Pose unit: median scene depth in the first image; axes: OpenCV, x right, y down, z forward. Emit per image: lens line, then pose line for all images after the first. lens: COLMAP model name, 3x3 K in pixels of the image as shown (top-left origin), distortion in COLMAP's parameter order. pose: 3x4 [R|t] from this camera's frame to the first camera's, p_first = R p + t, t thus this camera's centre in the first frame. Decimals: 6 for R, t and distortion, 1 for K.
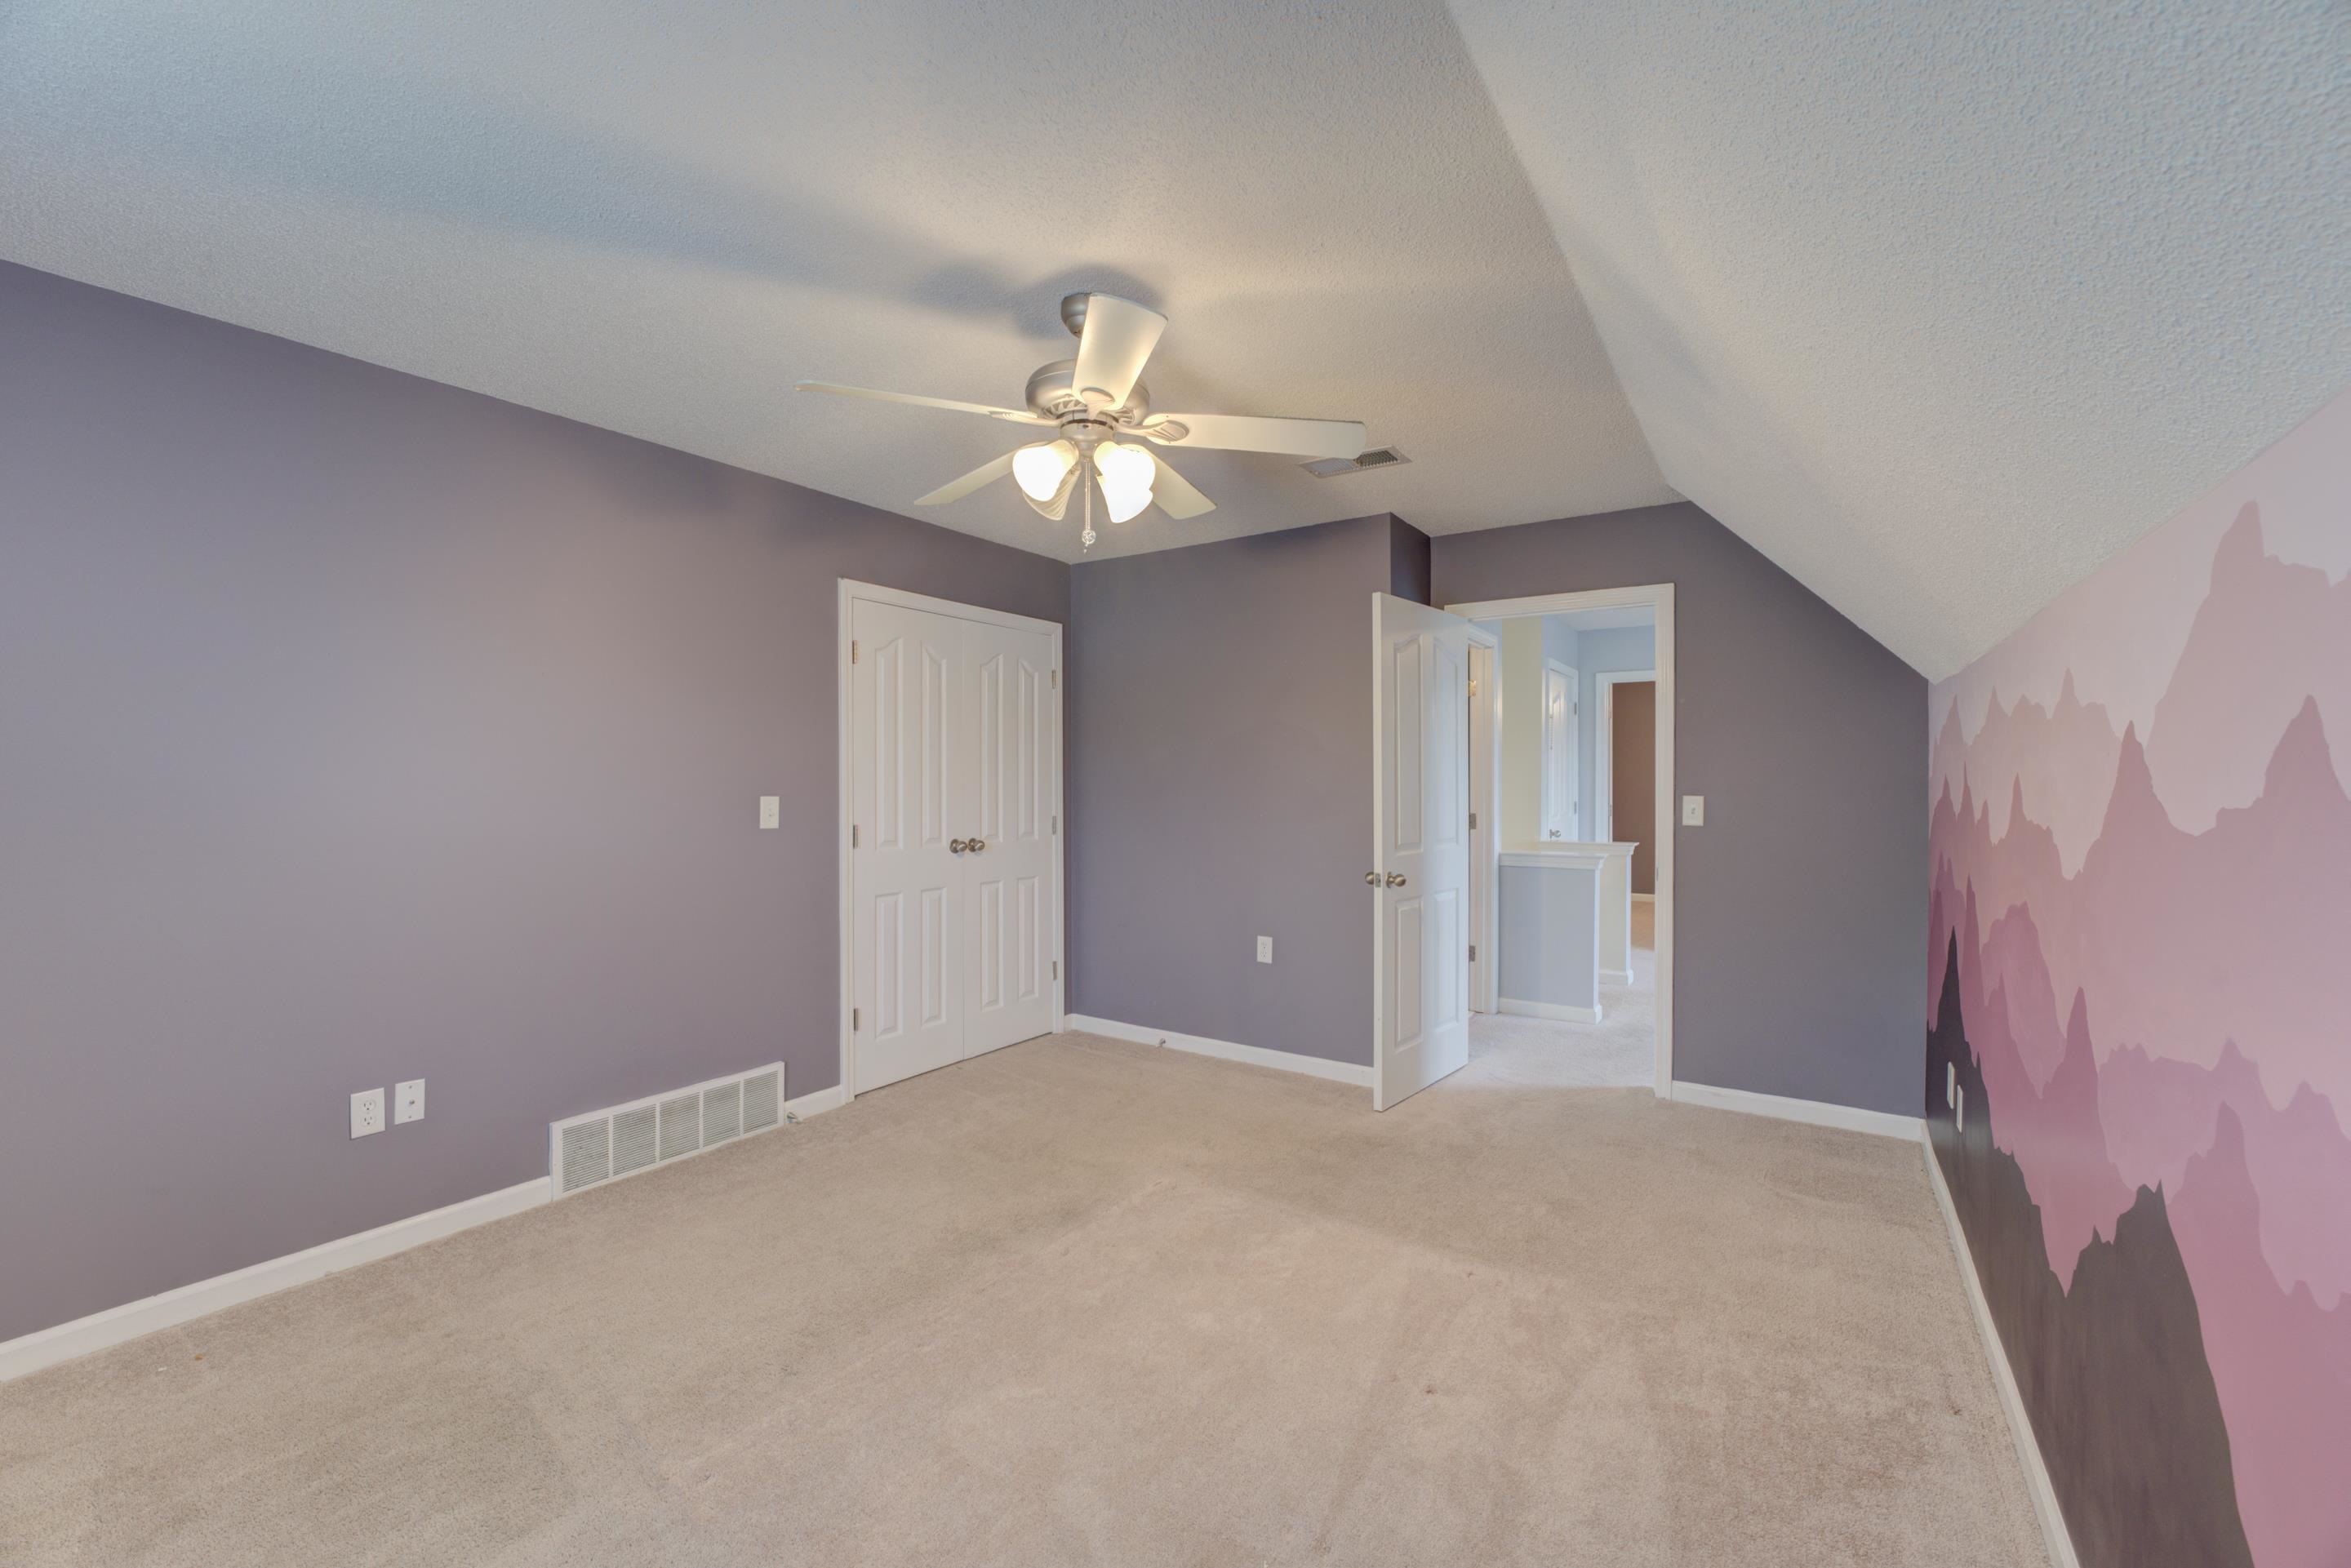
lens RADIAL K [[947.1, 0, 1167.5], [0, 947.1, 788.5], [0, 0, 1]] dist [-0.031424, 0.004424]
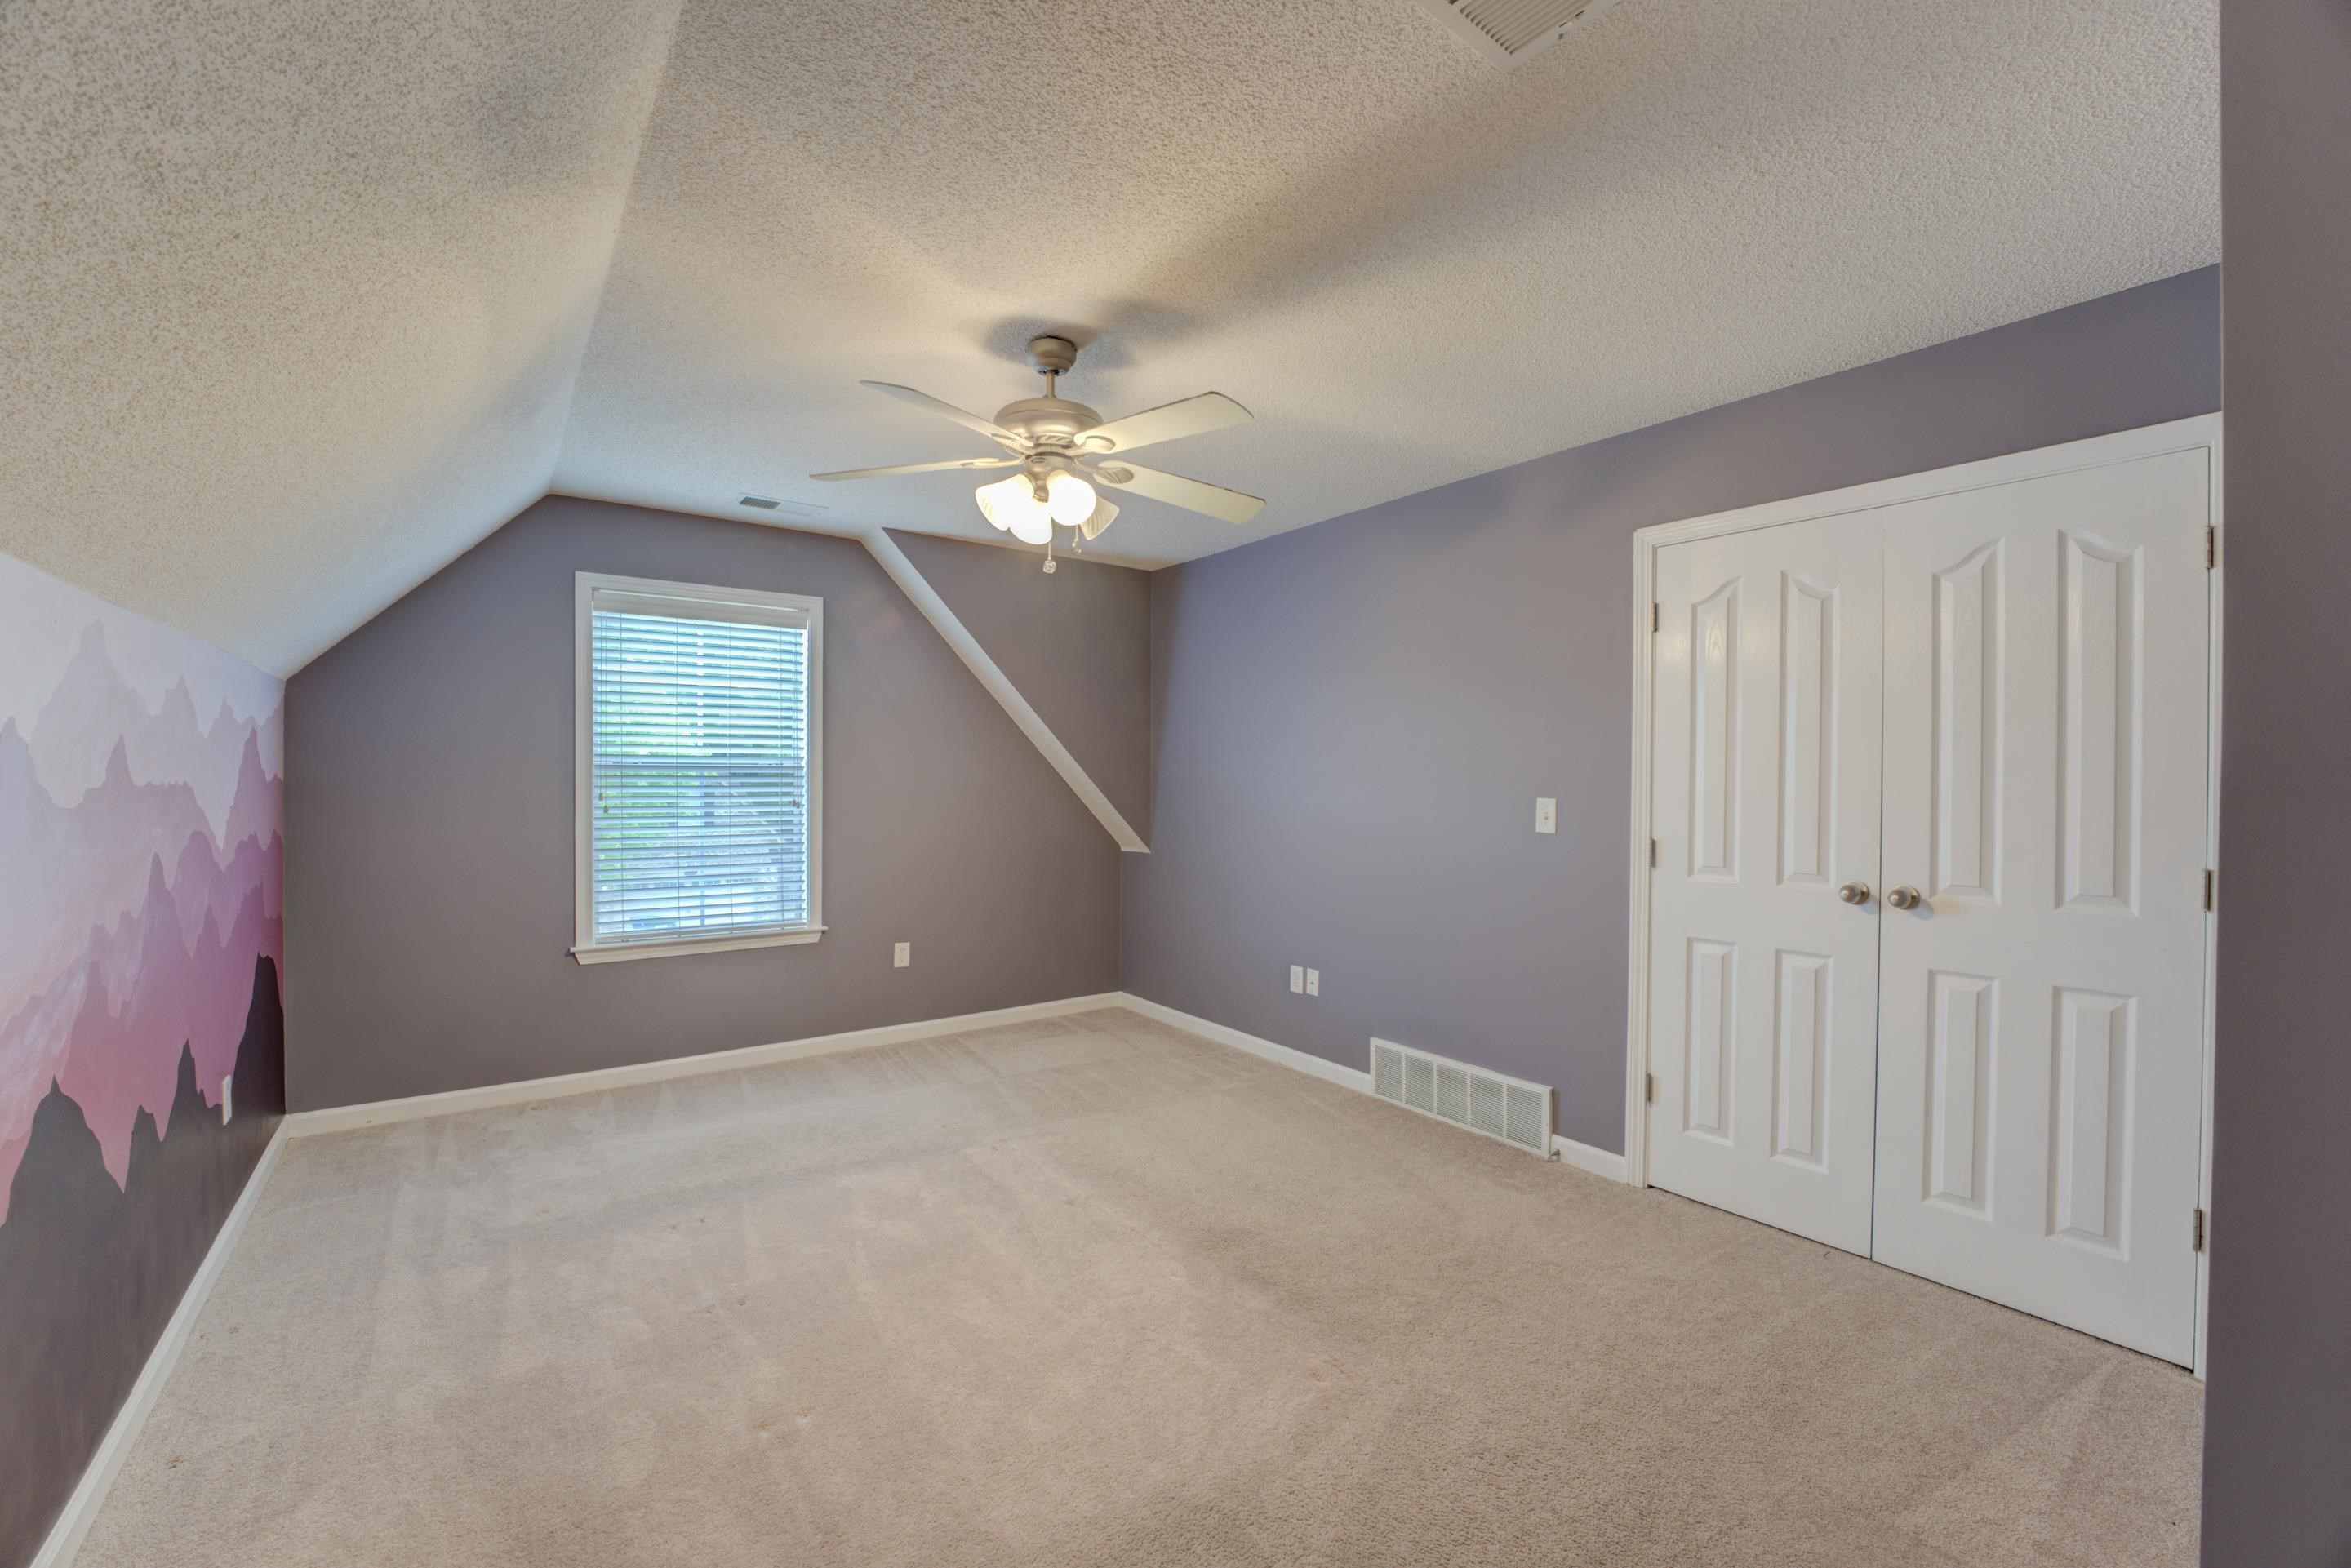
lens RADIAL K [[947.1, 0, 1165.4], [0, 947.1, 792.3], [0, 0, 1]] dist [-0.031424, 0.004424]
pose [[-0.333815, 0.010432, -0.942581, 0.599084], [-0.014030, 0.999773, 0.016034, -0.007524], [0.942534, 0.018577, -0.333593, 0.985435]]
